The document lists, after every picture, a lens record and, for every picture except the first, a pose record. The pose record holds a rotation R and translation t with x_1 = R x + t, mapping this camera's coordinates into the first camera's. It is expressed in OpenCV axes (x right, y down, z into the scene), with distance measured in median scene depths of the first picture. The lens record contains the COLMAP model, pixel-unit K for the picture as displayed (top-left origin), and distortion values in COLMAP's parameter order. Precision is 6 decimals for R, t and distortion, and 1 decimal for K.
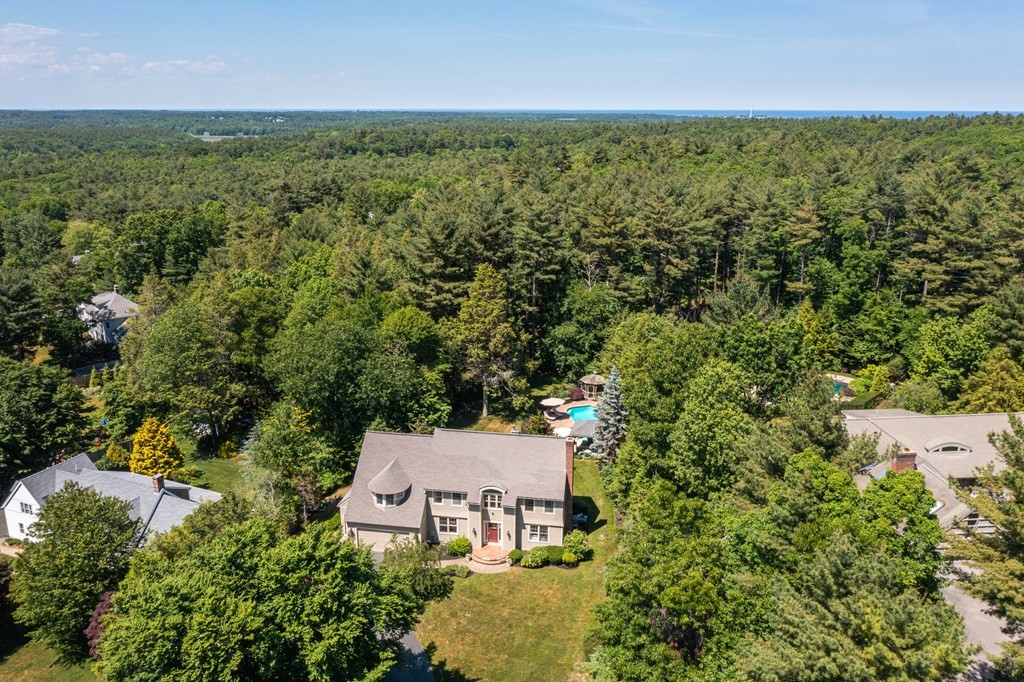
lens RADIAL K [[802.1, 0, 512.0], [0, 802.1, 341.0], [0, 0, 1]] dist [-0.043403, 0.001477]
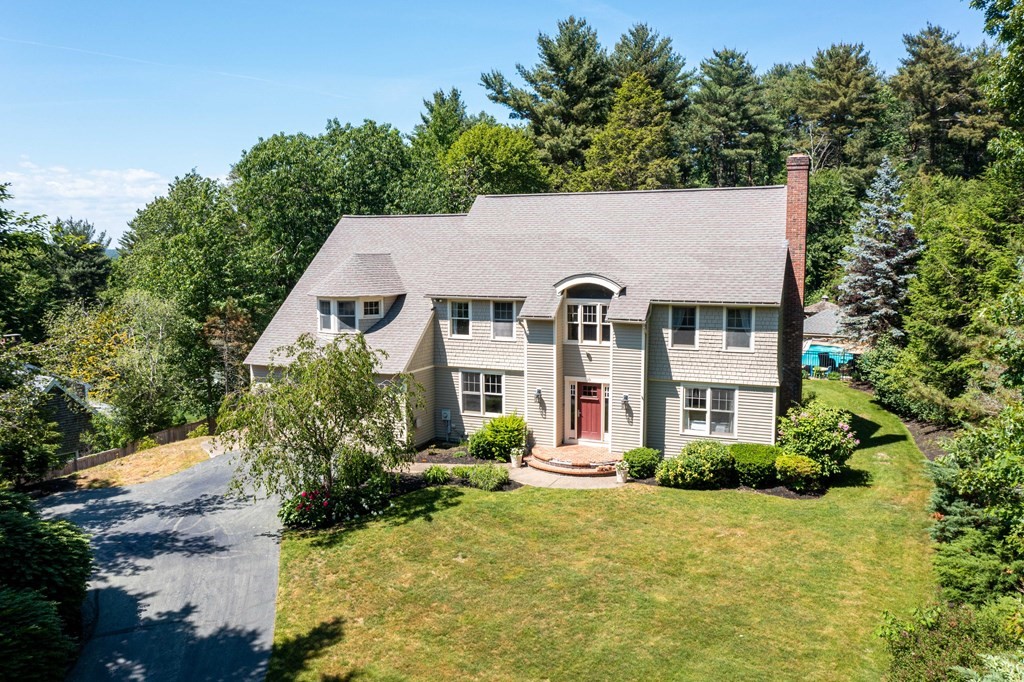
lens RADIAL K [[802.1, 0, 512.0], [0, 802.1, 341.0], [0, 0, 1]] dist [-0.043403, 0.001477]
pose [[0.971136, 0.017638, -0.237872, 0.032343], [-0.059776, 0.983435, -0.171121, 0.278516], [0.230913, 0.180401, 0.956104, 0.618969]]
